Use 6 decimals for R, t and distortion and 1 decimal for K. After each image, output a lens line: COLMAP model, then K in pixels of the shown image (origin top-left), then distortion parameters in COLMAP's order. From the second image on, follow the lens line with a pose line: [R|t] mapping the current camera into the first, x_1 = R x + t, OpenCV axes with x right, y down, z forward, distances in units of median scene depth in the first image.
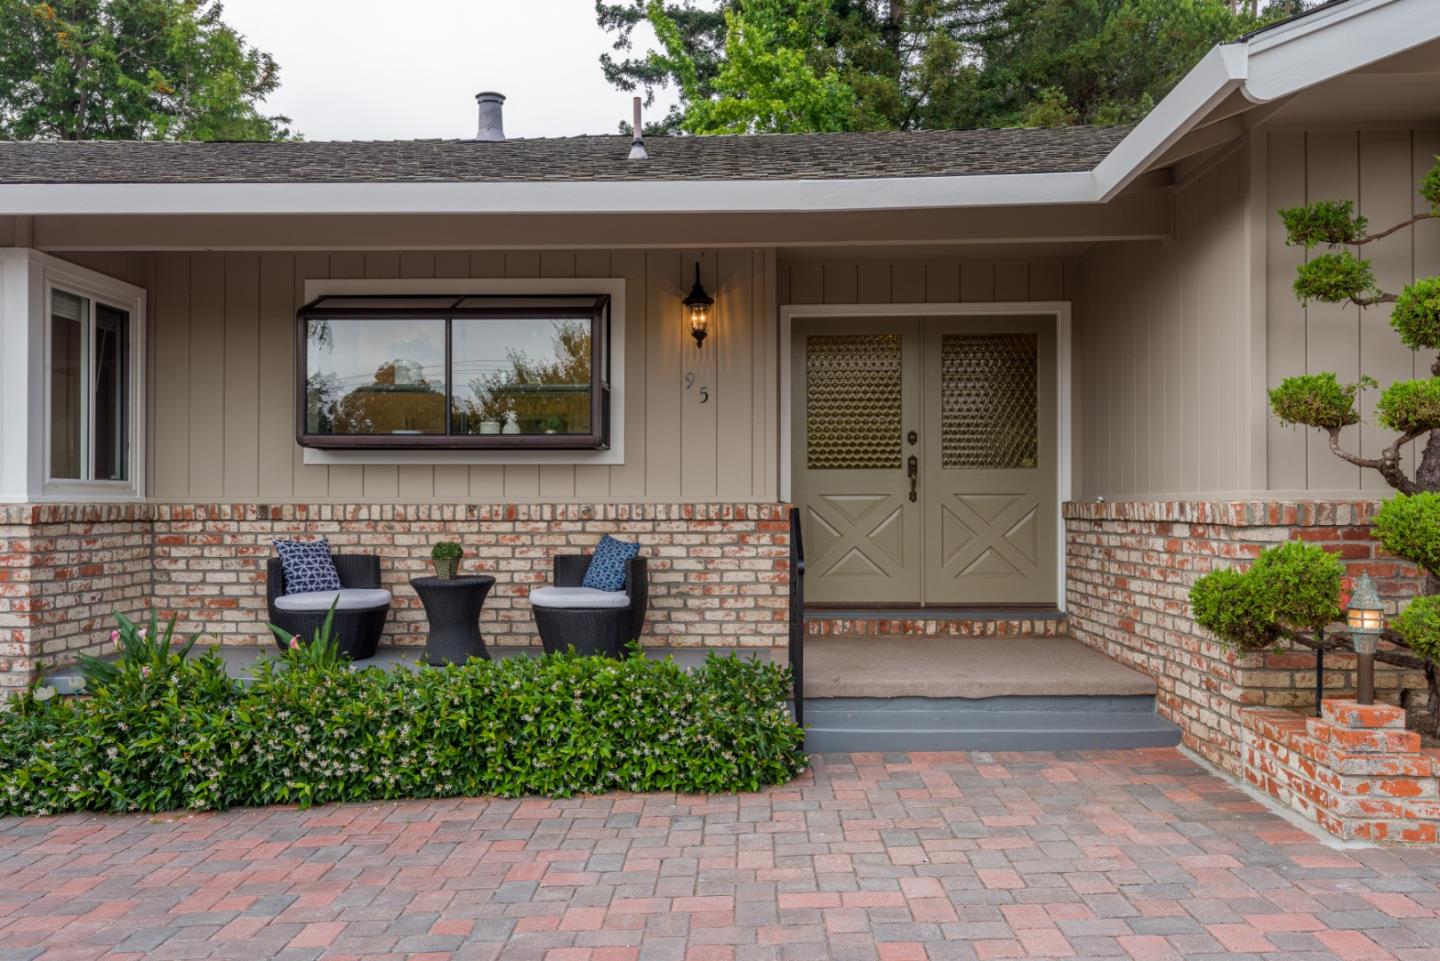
lens RADIAL K [[1147.7, 0, 720.0], [0, 1147.7, 480.5], [0, 0, 1]] dist [-0.002866, -0.004395]
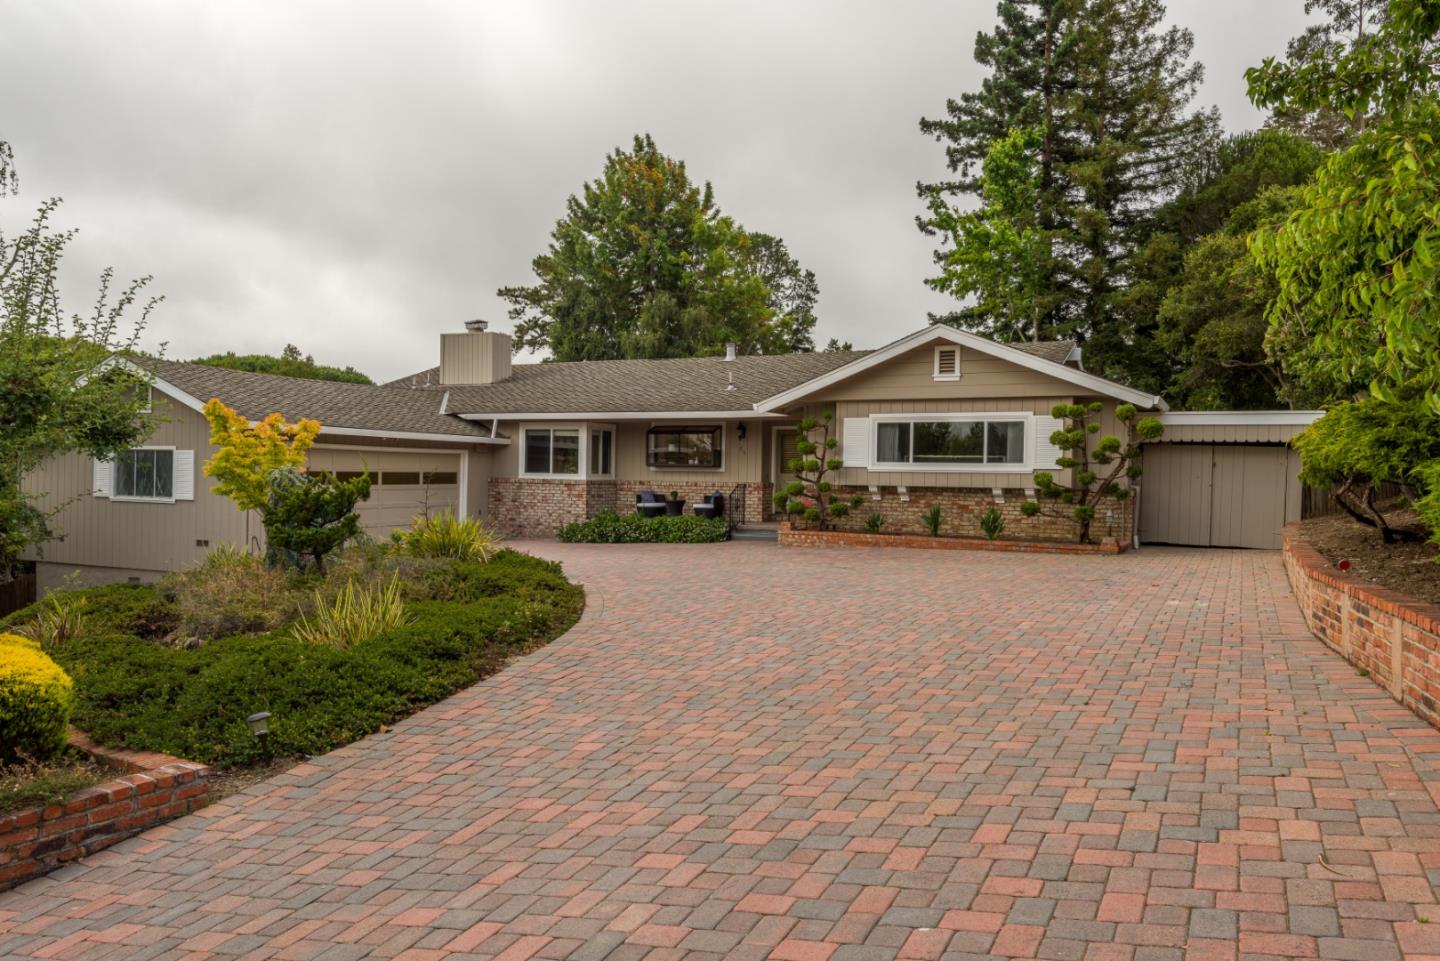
lens RADIAL K [[960.1, 0, 681.3], [0, 960.1, 479.8], [0, 0, 1]] dist [-0.001686, -0.002456]
pose [[0.867492, 0.015528, -0.497209, 1.351602], [-0.006920, 0.999793, 0.019150, -0.046173], [0.497404, -0.013172, 0.867419, -1.764558]]
